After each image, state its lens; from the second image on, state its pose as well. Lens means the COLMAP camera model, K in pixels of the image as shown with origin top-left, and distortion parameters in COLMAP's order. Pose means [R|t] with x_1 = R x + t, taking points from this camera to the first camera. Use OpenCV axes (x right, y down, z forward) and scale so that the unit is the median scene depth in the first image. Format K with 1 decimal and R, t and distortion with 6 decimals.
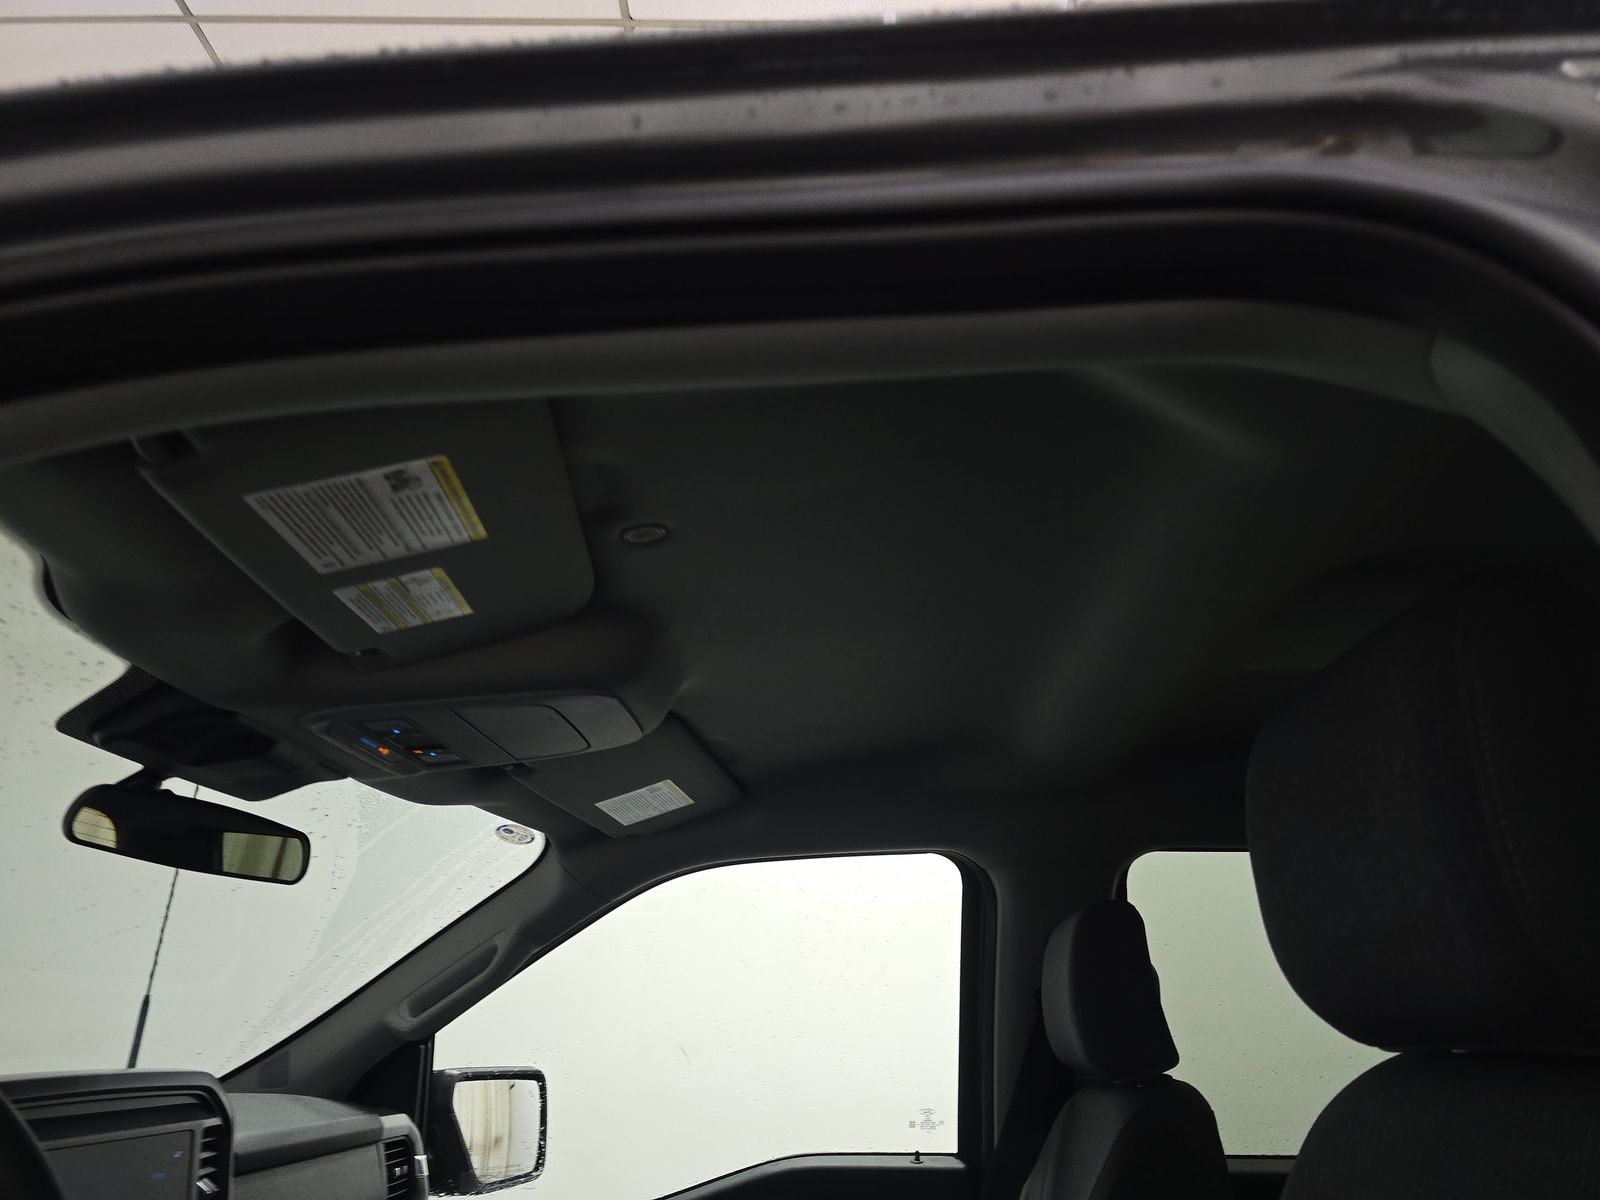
lens RADIAL K [[1079.9, 0, 800.0], [0, 1079.9, 600.0], [0, 0, 1]] dist [0.027940, 0.001550]
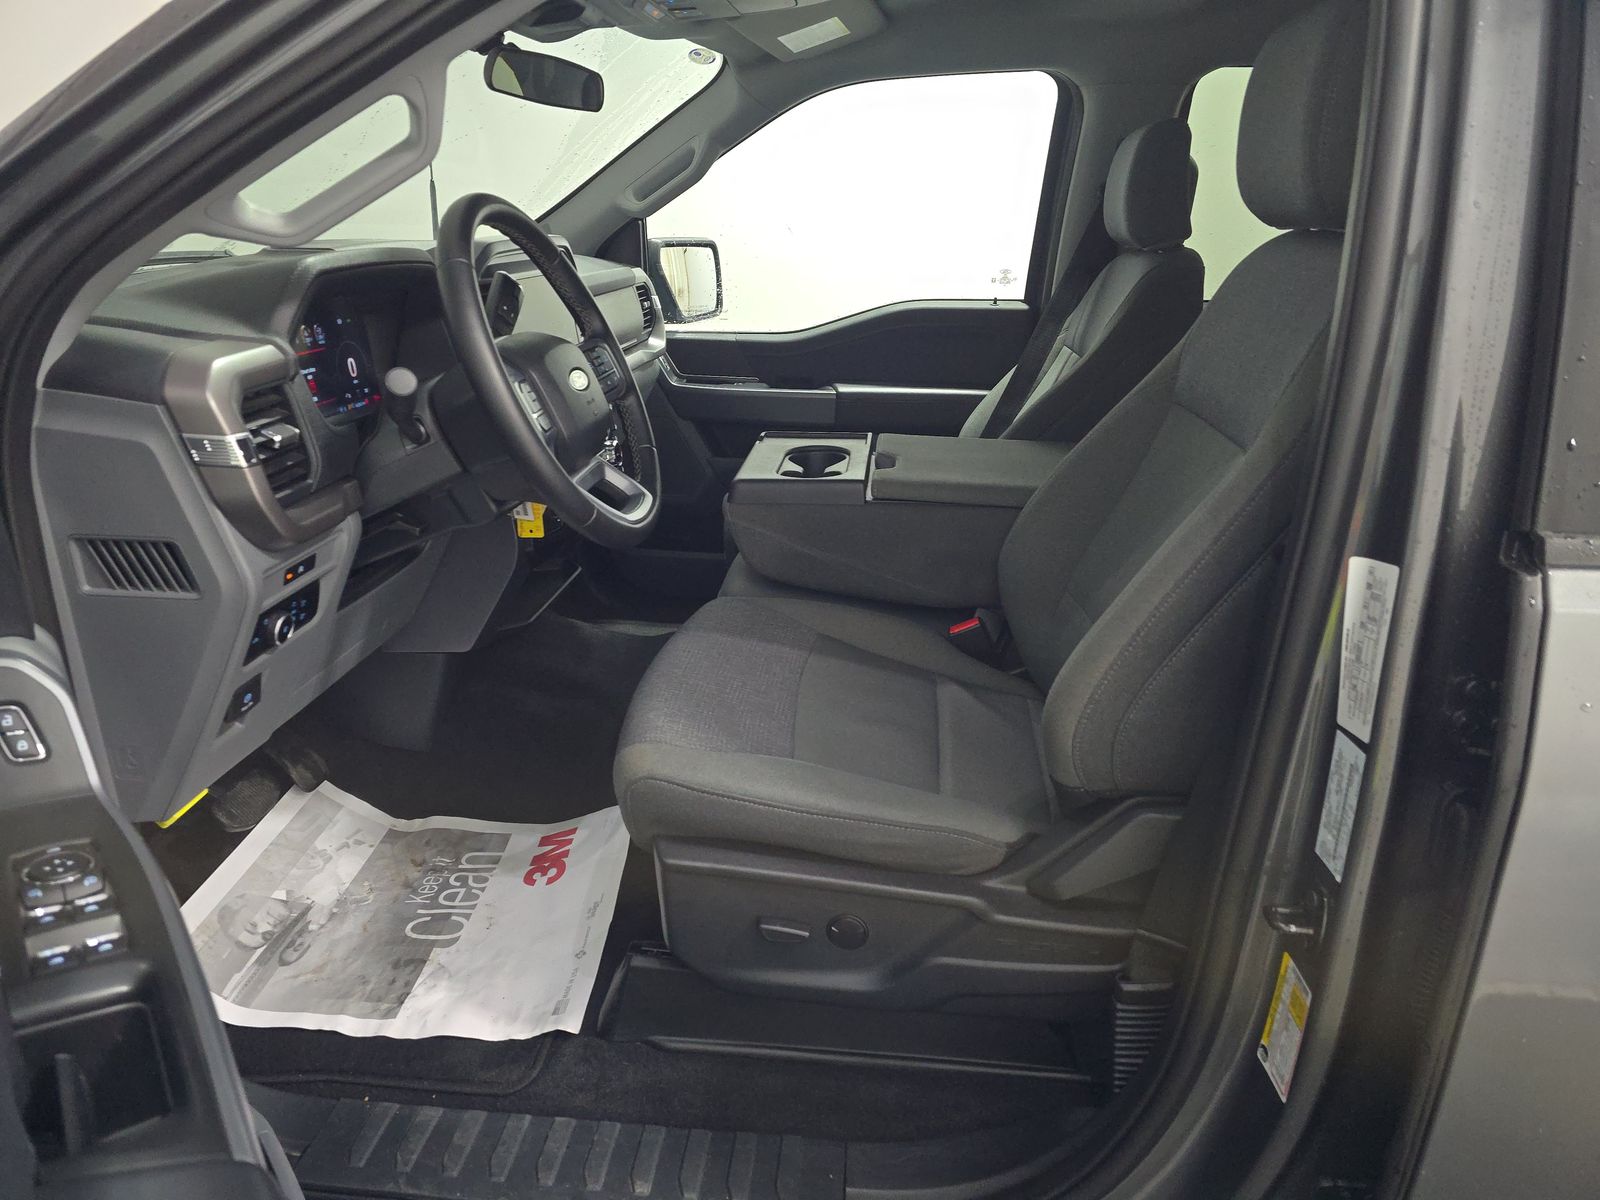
lens RADIAL K [[1070.2, 0, 800.0], [0, 1070.2, 600.0], [0, 0, 1]] dist [0.082787, -0.079749]
pose [[0.998644, 0.023291, -0.046557, -0.076582], [0.013553, 0.747171, 0.664493, -0.145700], [0.050262, -0.664223, 0.745843, -0.343134]]
